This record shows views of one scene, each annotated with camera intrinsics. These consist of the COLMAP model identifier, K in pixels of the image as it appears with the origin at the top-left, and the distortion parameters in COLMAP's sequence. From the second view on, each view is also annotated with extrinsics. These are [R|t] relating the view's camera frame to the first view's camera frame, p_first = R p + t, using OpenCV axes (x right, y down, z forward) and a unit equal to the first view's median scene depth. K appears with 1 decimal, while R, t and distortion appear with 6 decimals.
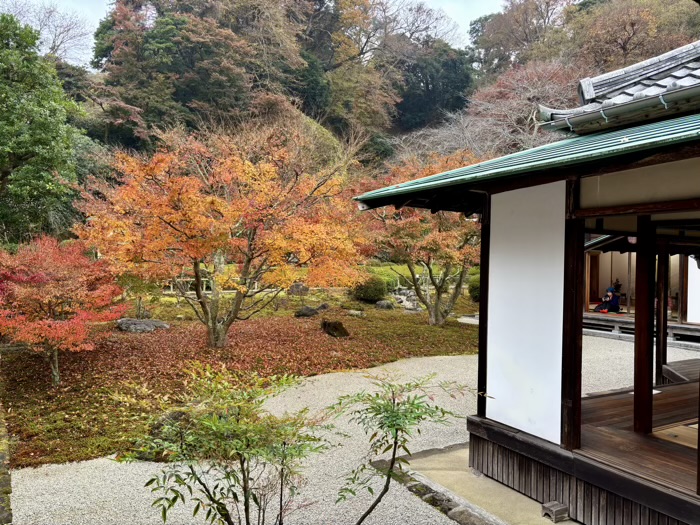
lens RADIAL K [[522.5, 0, 349.0], [0, 522.5, 263.2], [0, 0, 1]] dist [0.038634, -0.034466]
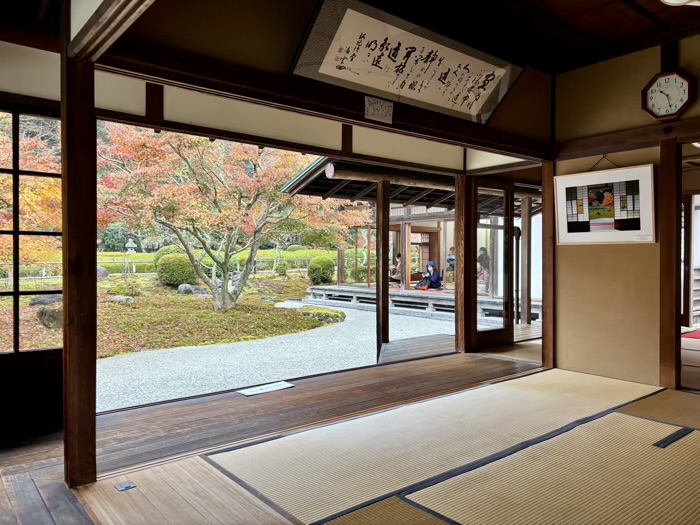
lens RADIAL K [[522.5, 0, 351.0], [0, 522.5, 261.3], [0, 0, 1]] dist [0.038634, -0.034466]
pose [[0.985033, -0.019237, 0.171287, 0.224295], [0.017625, 0.999785, 0.010932, 0.035841], [-0.171460, -0.007749, 0.985161, 0.148729]]
